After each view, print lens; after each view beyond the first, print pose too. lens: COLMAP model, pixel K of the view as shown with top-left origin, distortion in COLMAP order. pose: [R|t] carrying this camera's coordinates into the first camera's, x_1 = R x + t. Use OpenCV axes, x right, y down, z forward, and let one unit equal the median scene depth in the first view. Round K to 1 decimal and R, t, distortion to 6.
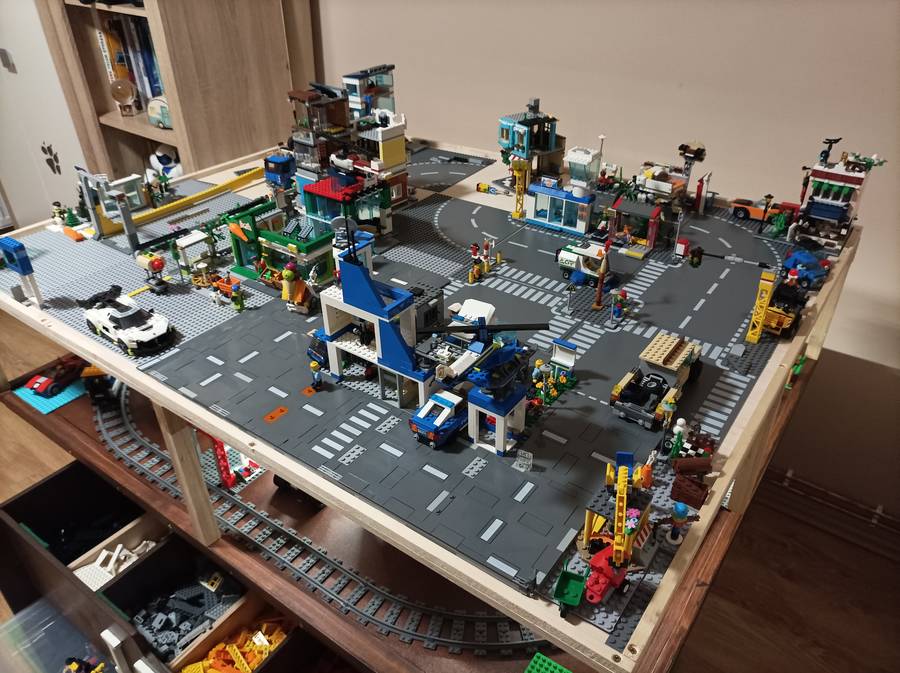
lens RADIAL K [[676.6, 0, 450.0], [0, 676.6, 336.5], [0, 0, 1]] dist [0.029588, -0.003536]
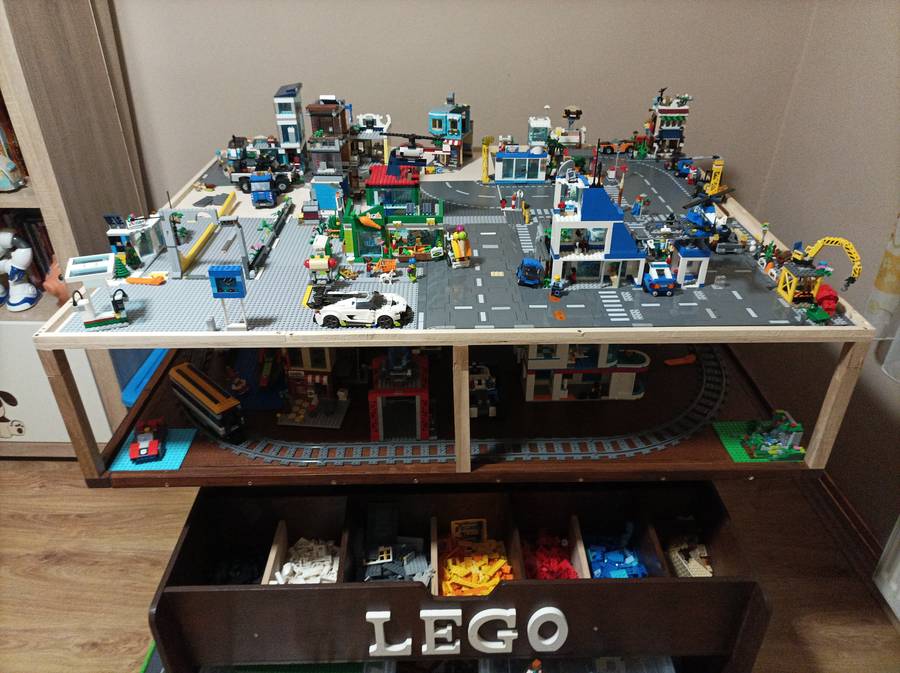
lens RADIAL K [[676.6, 0, 450.0], [0, 676.6, 336.5], [0, 0, 1]] dist [0.029588, -0.003536]
pose [[0.798809, -0.301366, 0.520656, -0.800796], [0.321206, 0.945443, 0.054436, 0.008105], [-0.508656, 0.123754, 0.852029, -0.015853]]
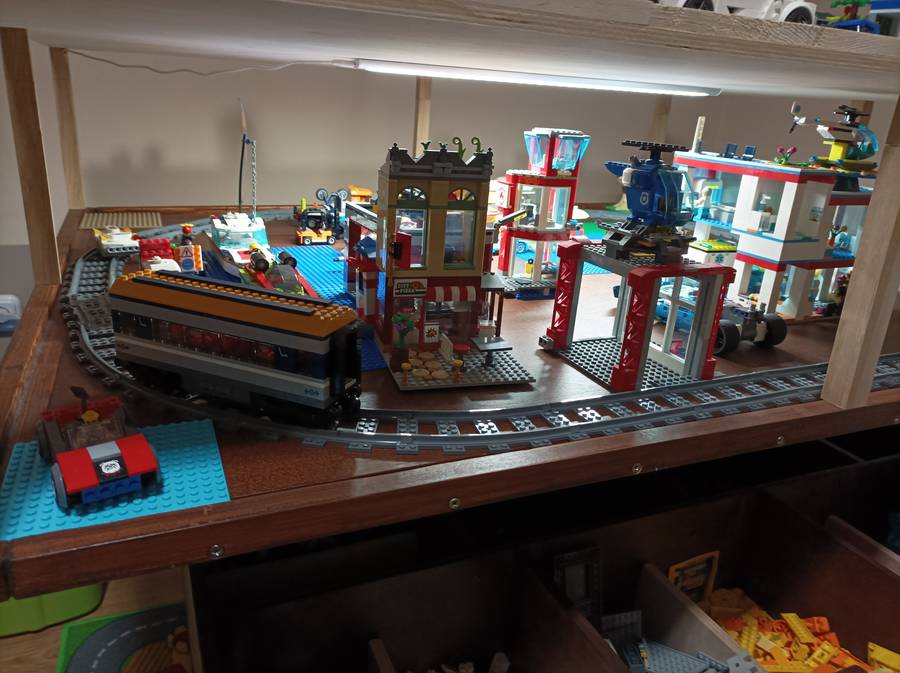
lens RADIAL K [[676.6, 0, 450.0], [0, 676.6, 336.5], [0, 0, 1]] dist [0.029588, -0.003536]
pose [[0.499474, -0.247138, 0.830331, -0.866574], [0.406723, 0.913149, 0.027129, 0.082280], [-0.764920, 0.324165, 0.556611, 0.805861]]
